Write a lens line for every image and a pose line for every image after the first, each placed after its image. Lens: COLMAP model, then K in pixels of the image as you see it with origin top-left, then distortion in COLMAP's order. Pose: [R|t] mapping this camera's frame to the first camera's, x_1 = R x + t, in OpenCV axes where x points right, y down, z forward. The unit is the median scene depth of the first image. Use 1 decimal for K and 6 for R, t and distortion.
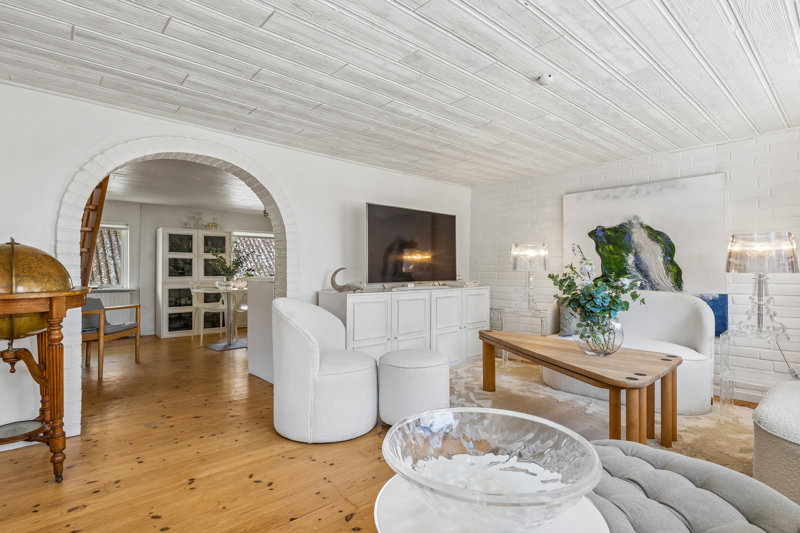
lens RADIAL K [[406.1, 0, 397.2], [0, 406.1, 271.8], [0, 0, 1]] dist [-0.001017, -0.000130]
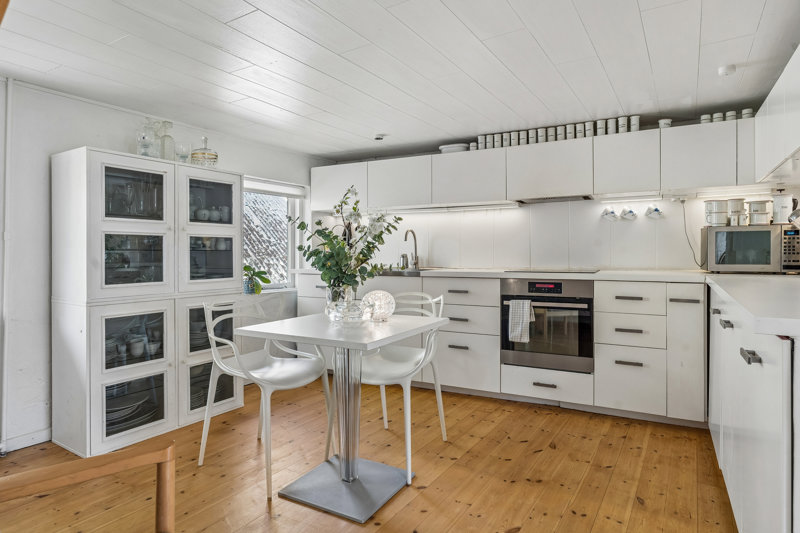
lens RADIAL K [[465.0, 0, 400.7], [0, 465.0, 261.2], [0, 0, 1]] dist [0.000697, 0.001385]
pose [[0.954293, -0.002548, 0.298861, -0.427323], [-0.003005, 0.999831, 0.018119, -0.017249], [-0.298857, -0.018189, 0.954125, 0.516712]]
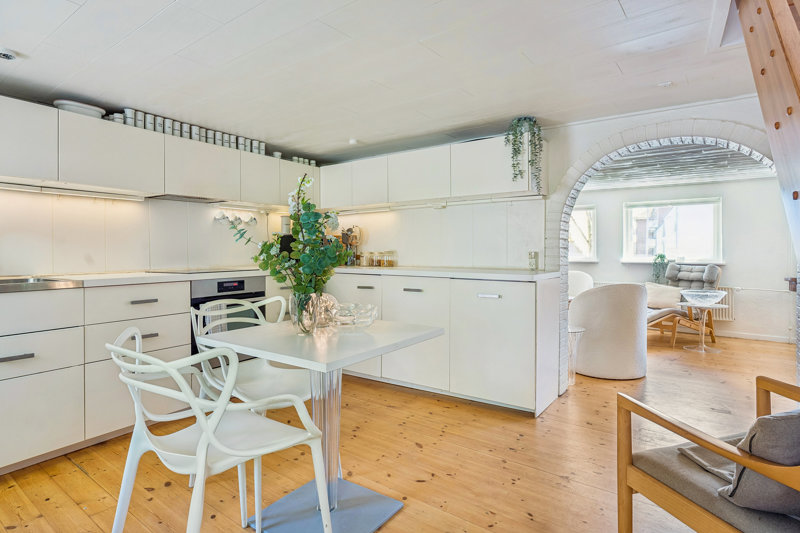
lens RADIAL K [[428.5, 0, 400.0], [0, 428.5, 263.1], [0, 0, 1]] dist [-0.000194, -0.000041]
pose [[-0.208264, -0.019801, 0.977872, -0.644340], [0.004591, 0.999764, 0.021222, -0.015337], [-0.978062, 0.008909, -0.208124, 0.871165]]
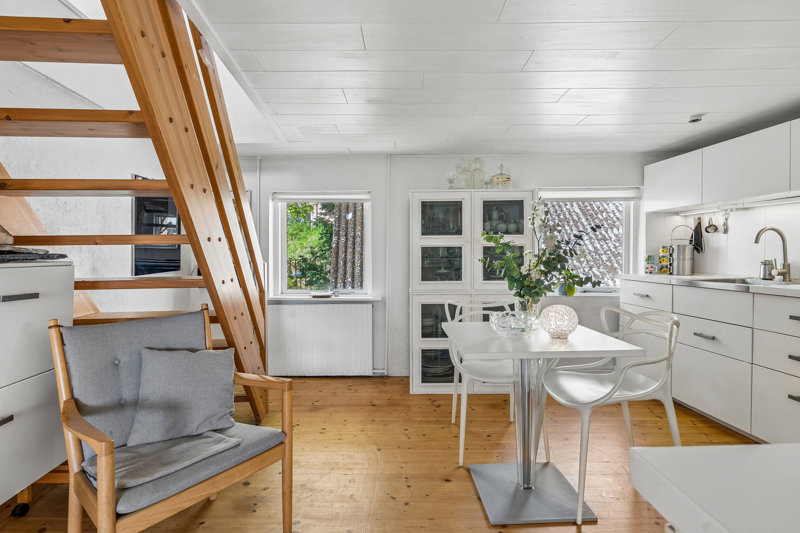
lens RADIAL K [[406.1, 0, 399.7], [0, 406.1, 263.0], [0, 0, 1]] dist [-0.001017, -0.000130]
pose [[0.753656, 0.013878, -0.657122, -0.227383], [0.005864, 0.999595, 0.027836, -0.026952], [0.657243, -0.024832, 0.753270, 0.565810]]
